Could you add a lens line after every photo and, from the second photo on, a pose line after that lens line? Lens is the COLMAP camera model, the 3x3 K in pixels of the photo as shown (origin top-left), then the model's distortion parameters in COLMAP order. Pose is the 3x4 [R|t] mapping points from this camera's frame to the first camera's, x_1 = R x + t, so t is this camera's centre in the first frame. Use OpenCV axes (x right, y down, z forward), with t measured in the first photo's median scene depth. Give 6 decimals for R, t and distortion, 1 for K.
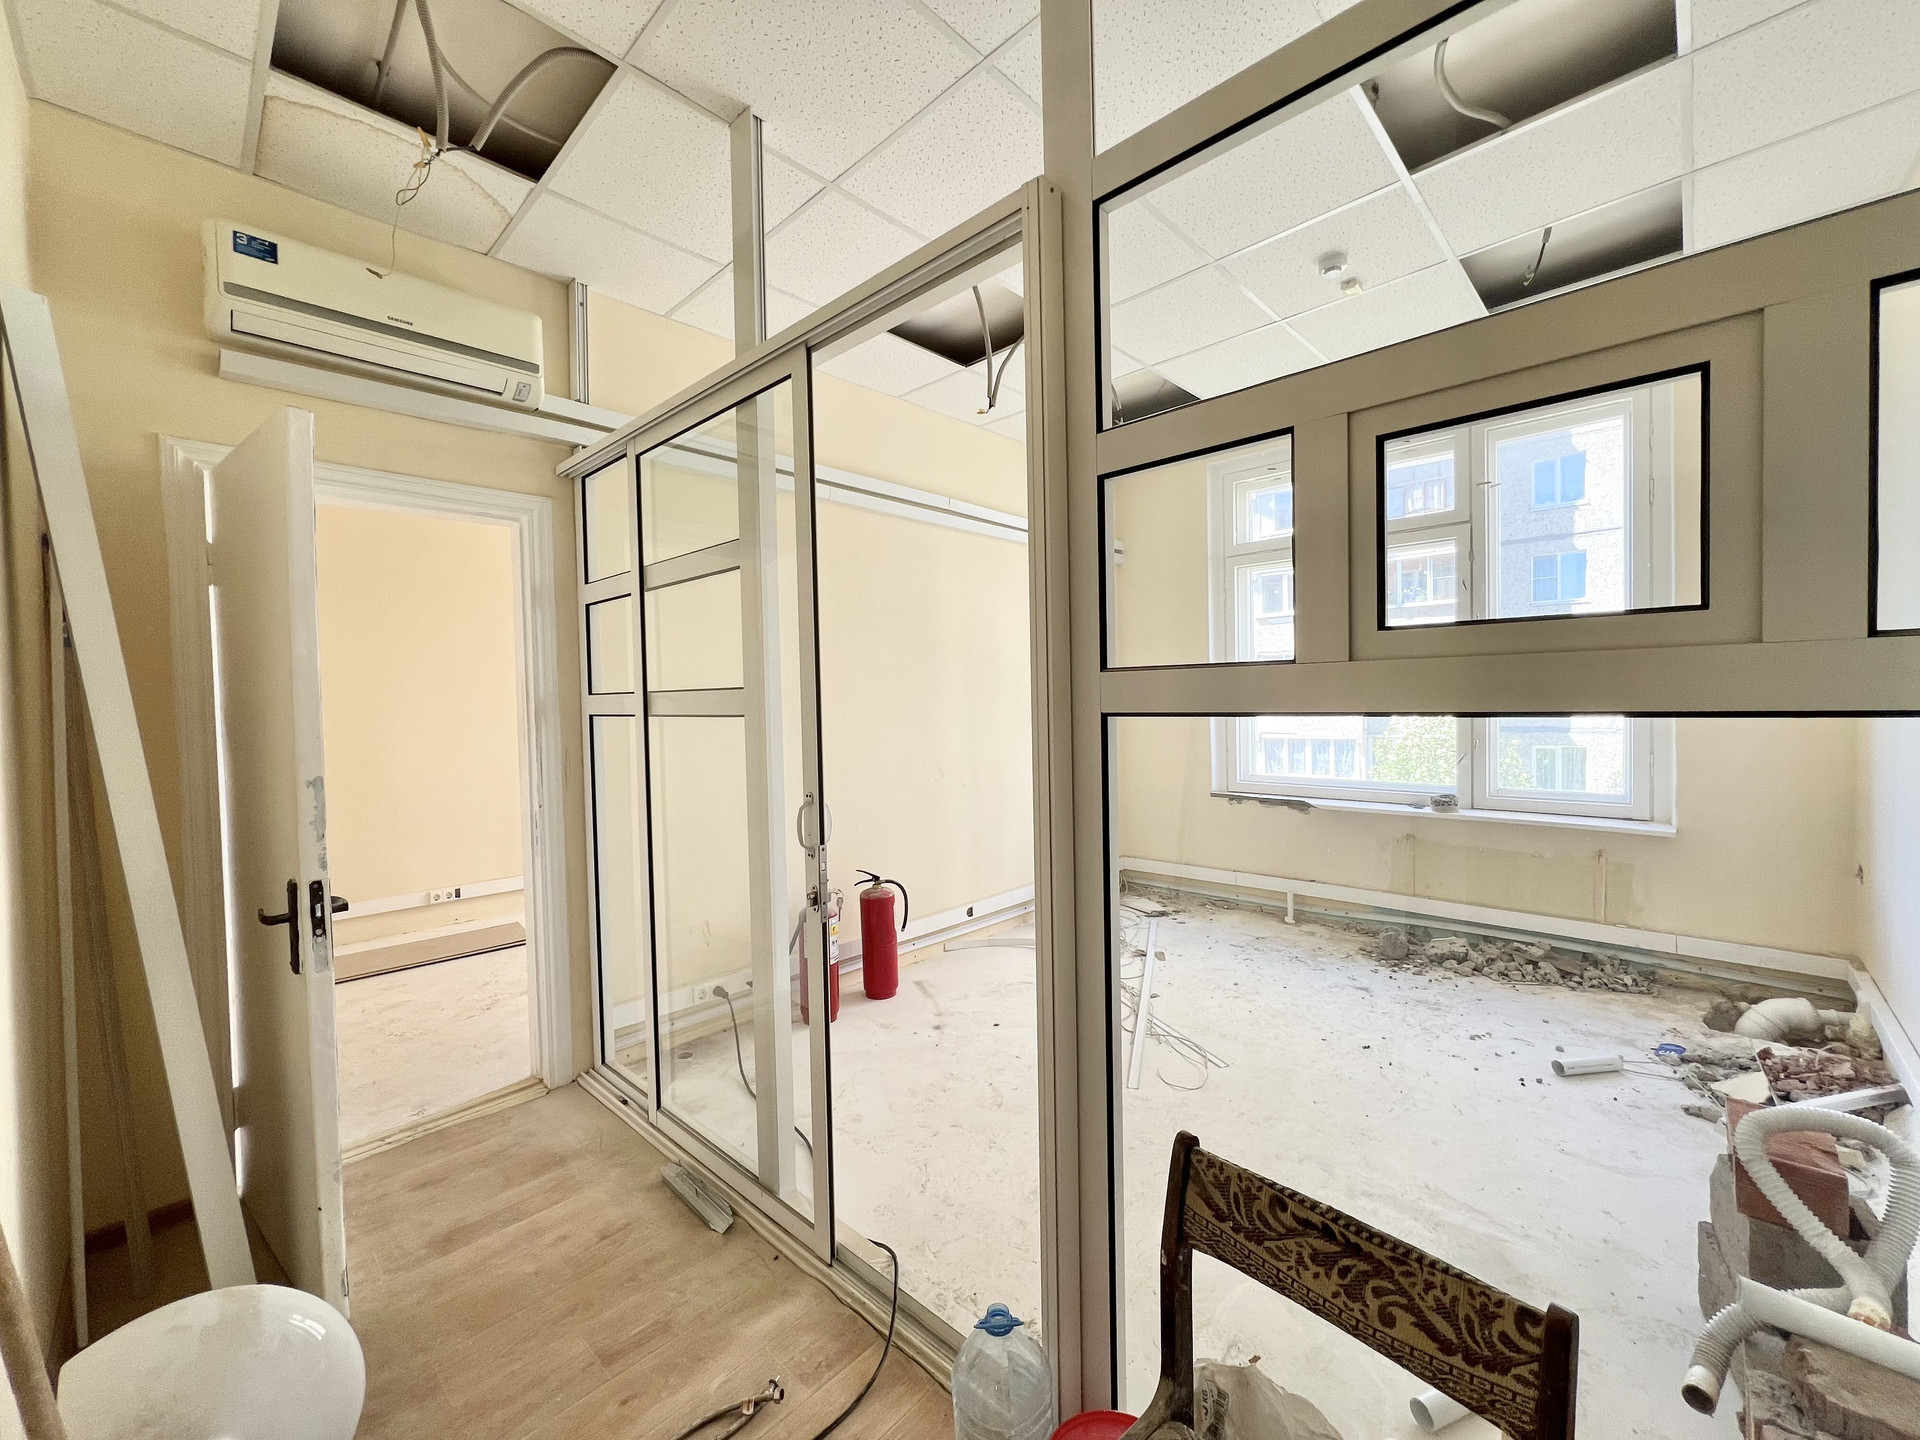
lens RADIAL K [[768.7, 0, 957.2], [0, 768.7, 718.3], [0, 0, 1]] dist [-0.002619, 0.000886]
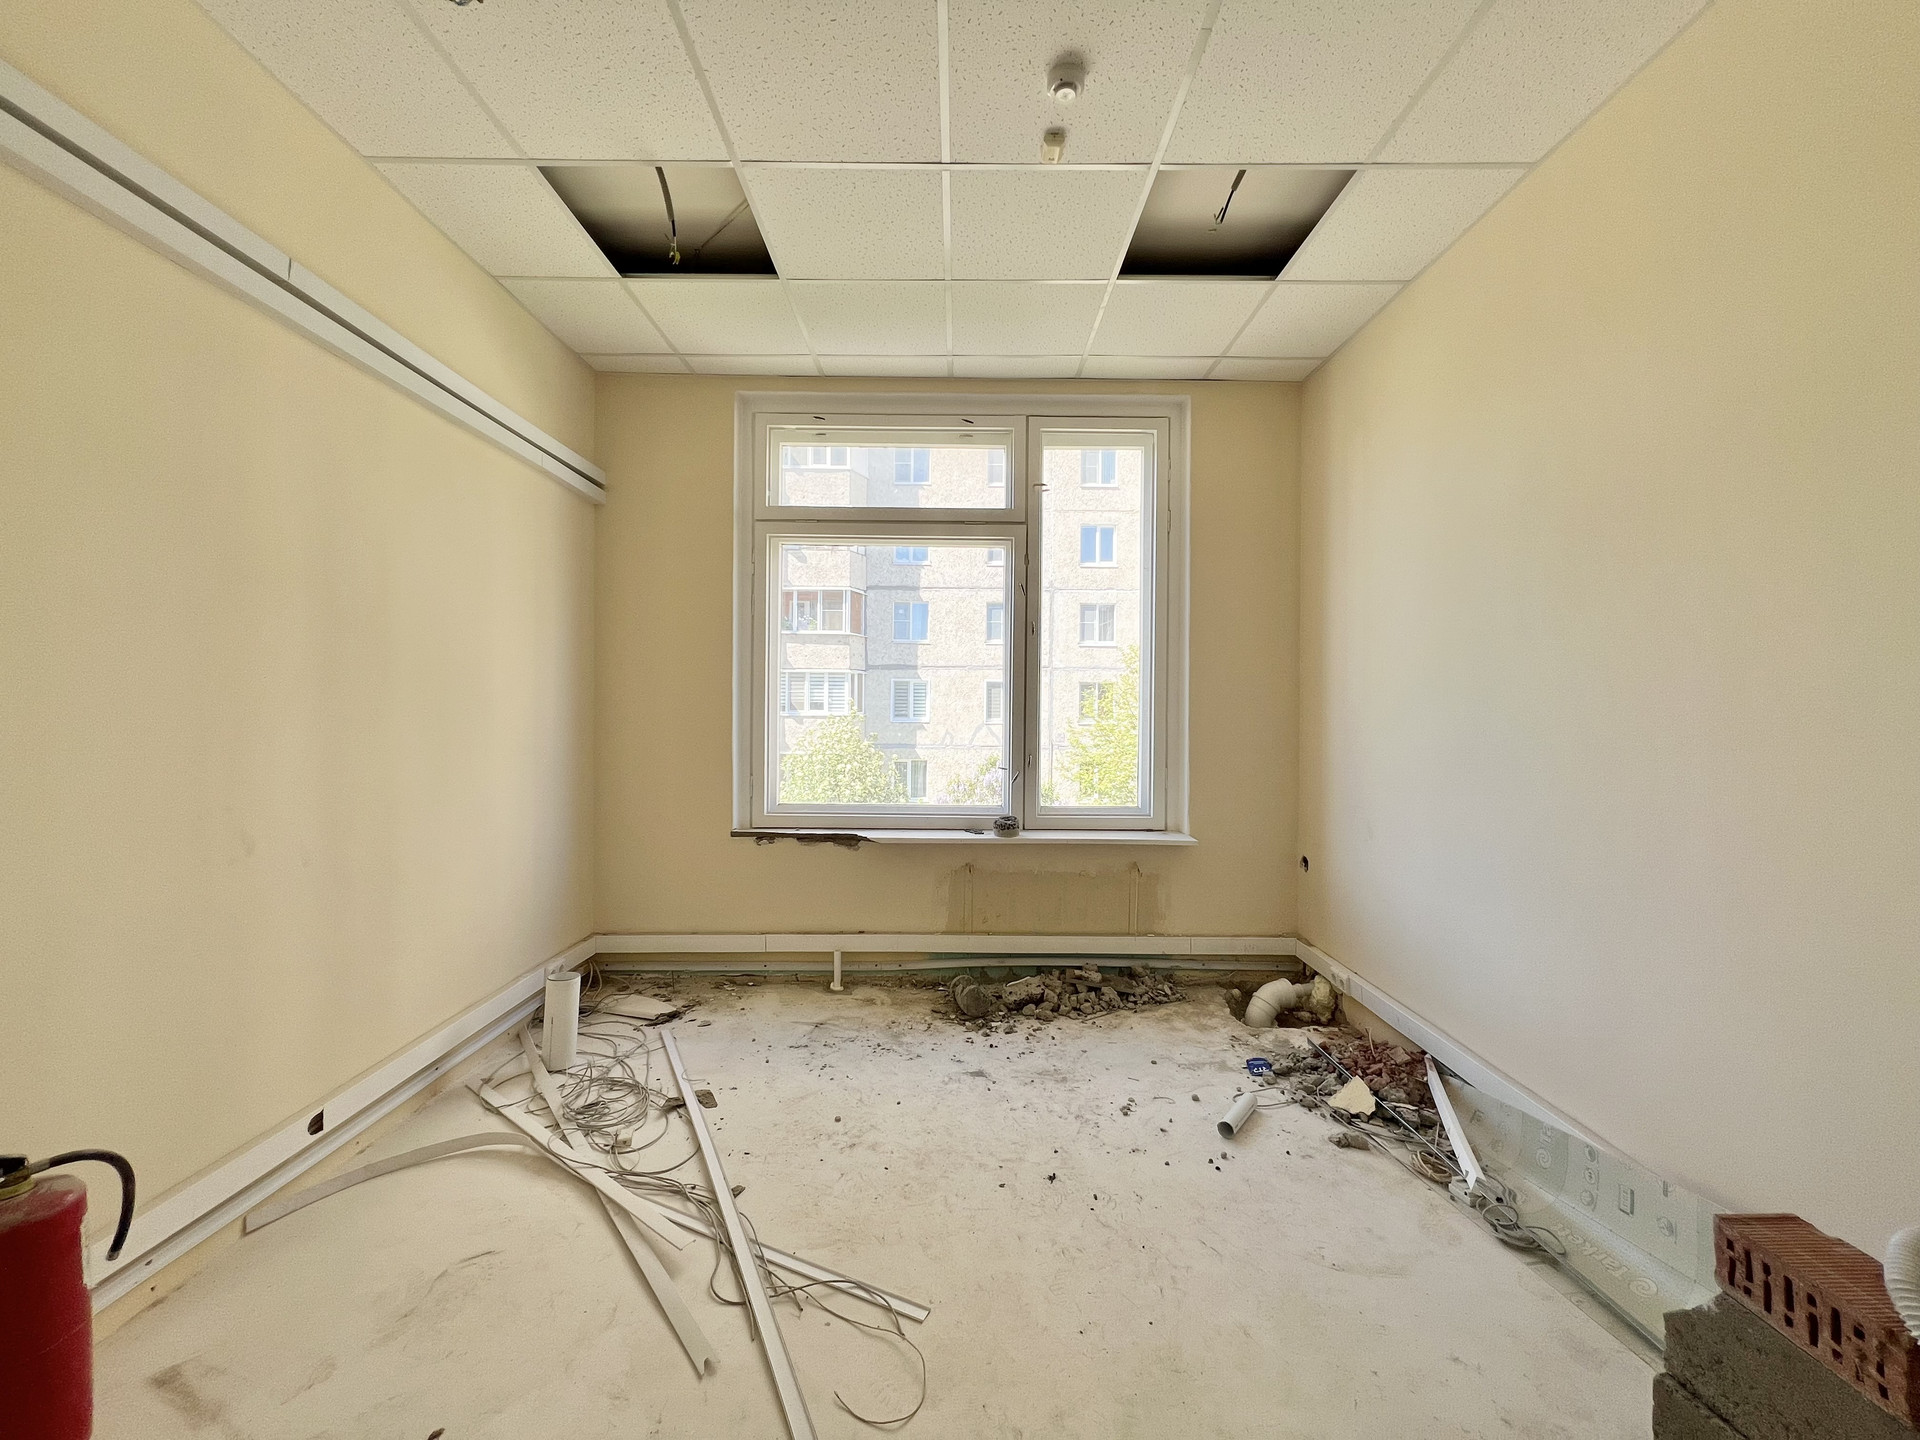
lens RADIAL K [[768.7, 0, 960.6], [0, 768.7, 716.6], [0, 0, 1]] dist [-0.002619, 0.000886]
pose [[0.717305, 0.023259, 0.696371, -0.039788], [-0.005580, 0.999602, -0.027639, 0.007258], [-0.696737, 0.015940, 0.717150, 0.414498]]
